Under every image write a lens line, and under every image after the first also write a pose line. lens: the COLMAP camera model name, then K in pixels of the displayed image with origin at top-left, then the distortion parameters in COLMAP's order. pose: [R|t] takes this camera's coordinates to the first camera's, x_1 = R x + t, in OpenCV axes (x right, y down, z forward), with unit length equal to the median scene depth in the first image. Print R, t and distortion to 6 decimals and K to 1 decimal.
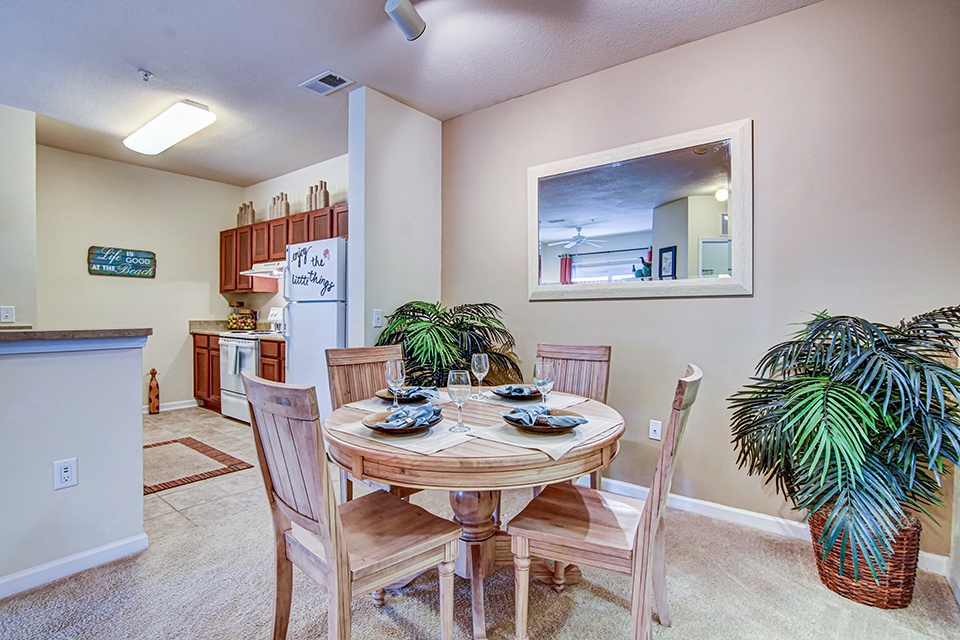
lens RADIAL K [[465.9, 0, 483.6], [0, 465.9, 319.3], [0, 0, 1]] dist [0.004823, 0.000547]
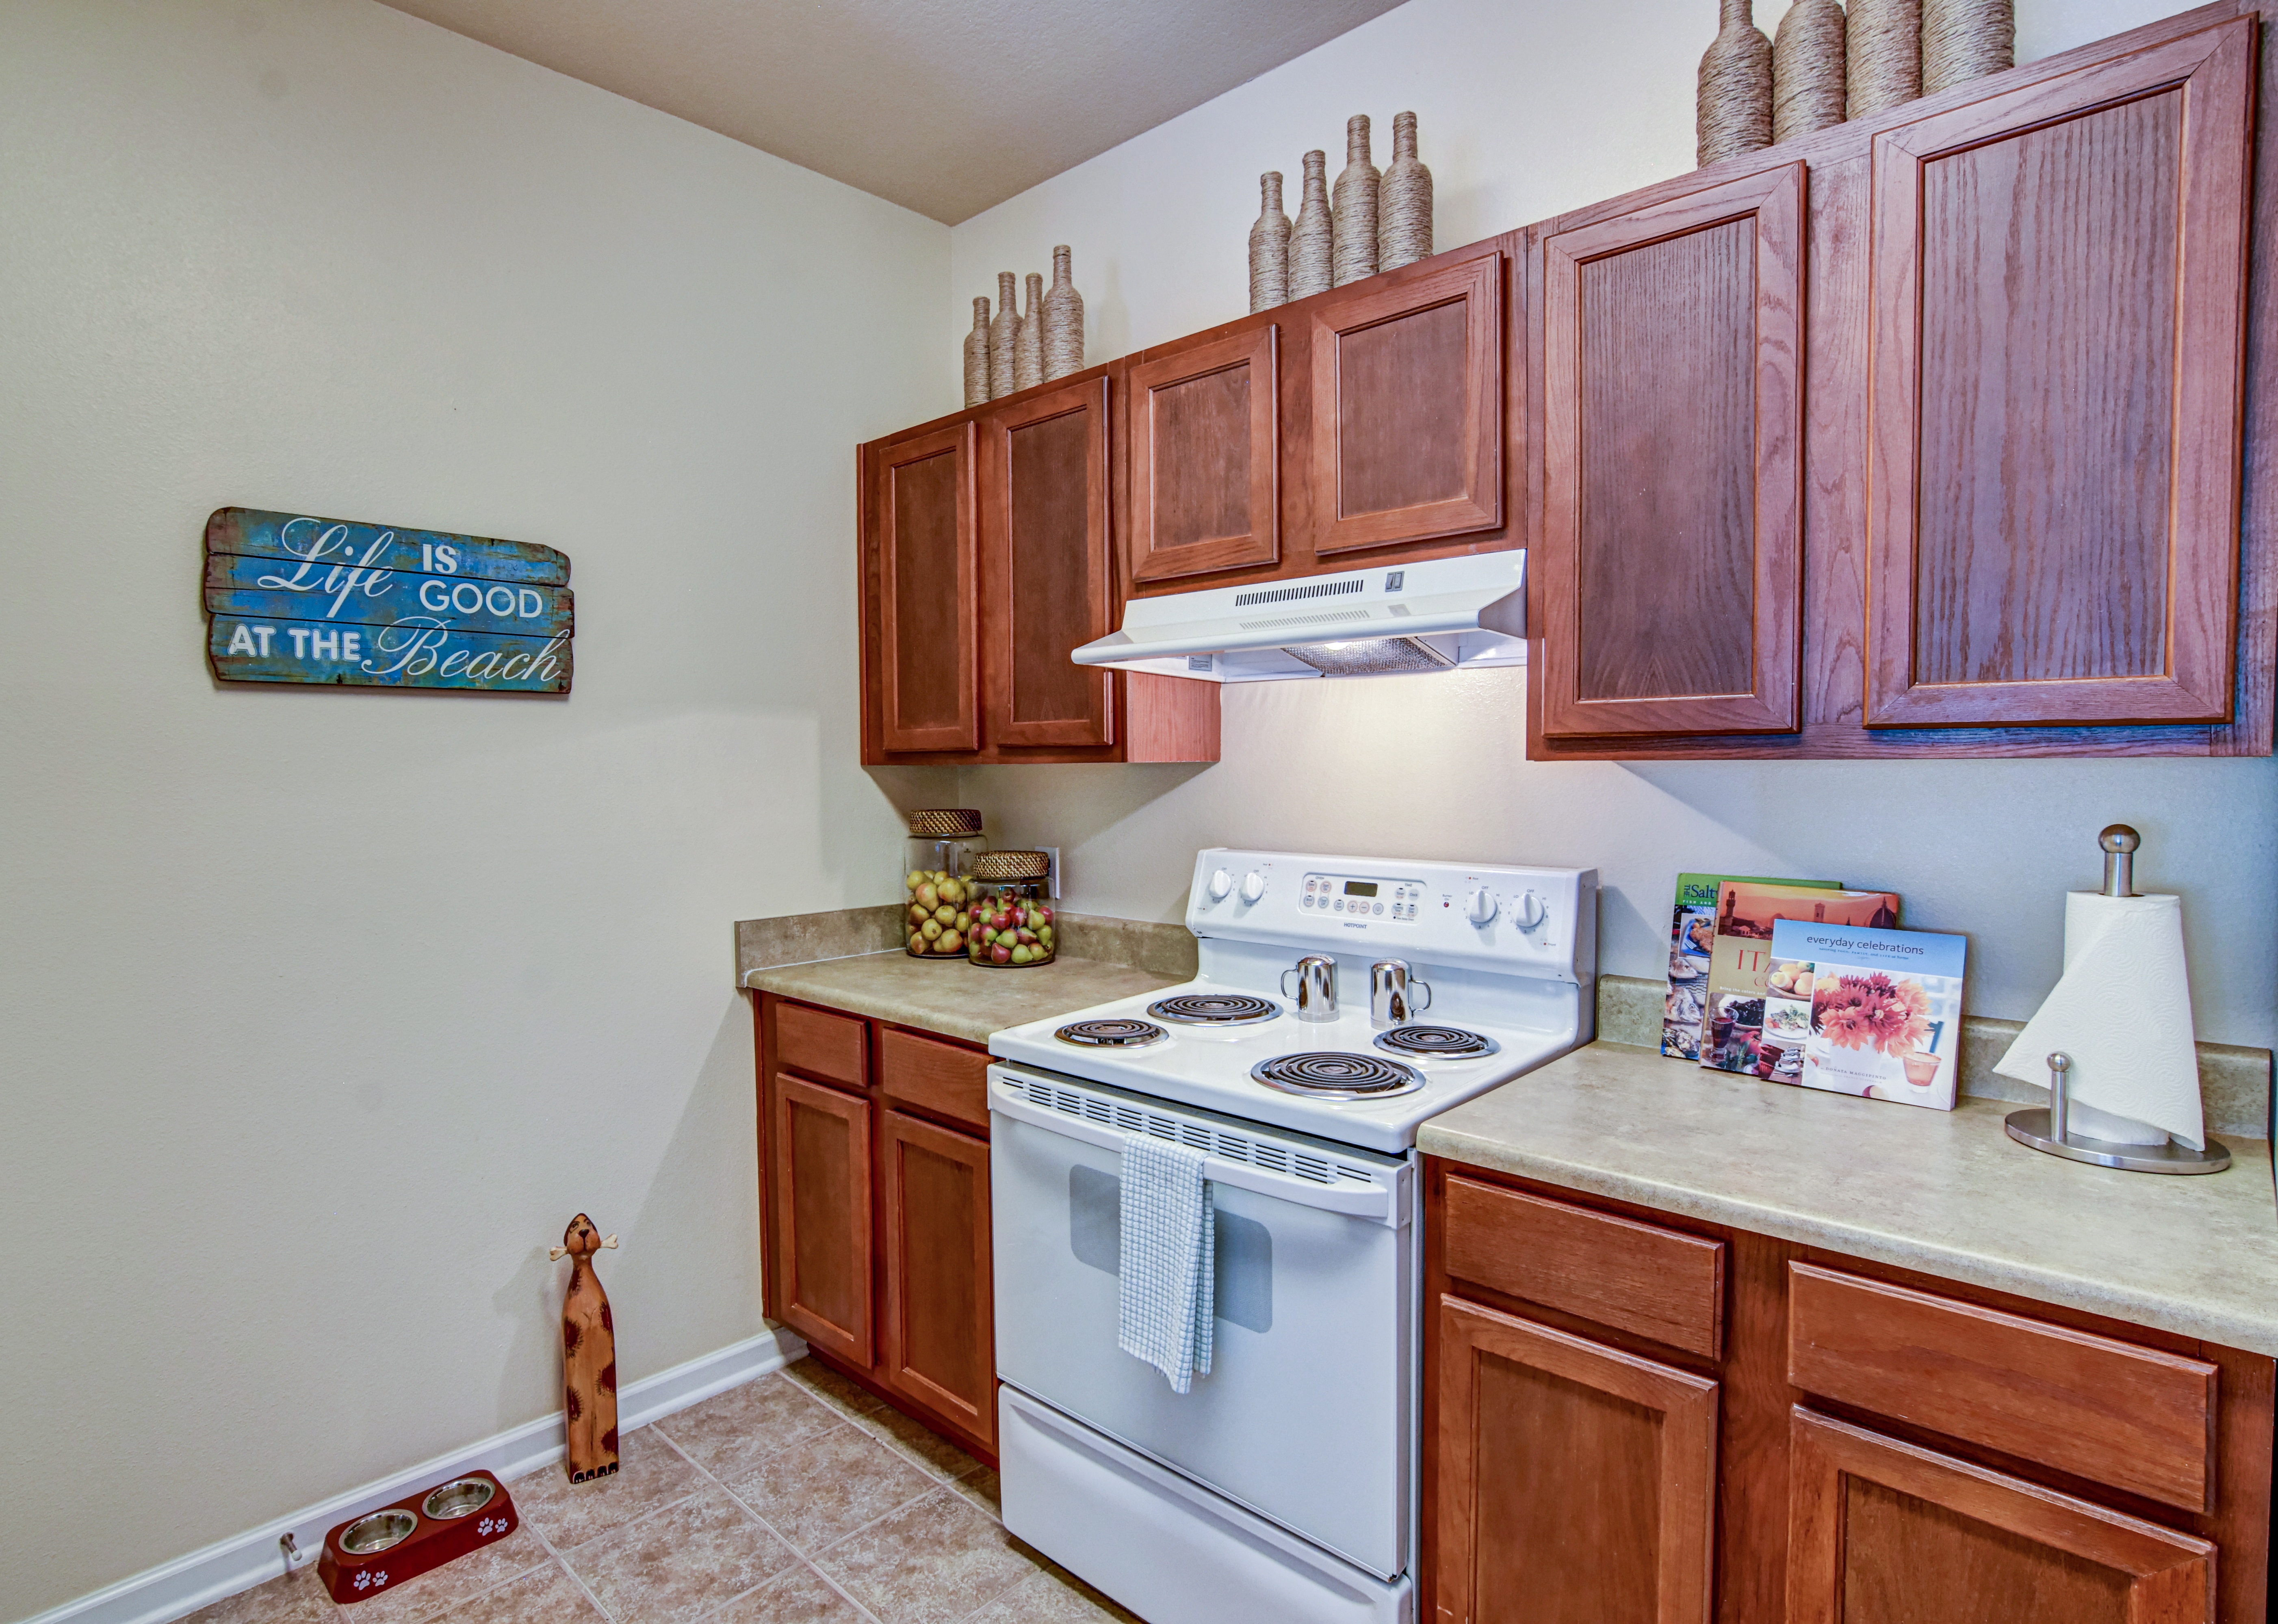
lens RADIAL K [[1219.3, 0, 1125.2], [0, 1219.3, 808.6], [0, 0, 1]] dist [-0.003577, -0.000951]
pose [[0.995765, -0.014497, -0.090780, -0.461236], [0.016743, 0.999571, 0.024027, -0.054743], [0.090393, -0.025445, 0.995581, 0.569846]]
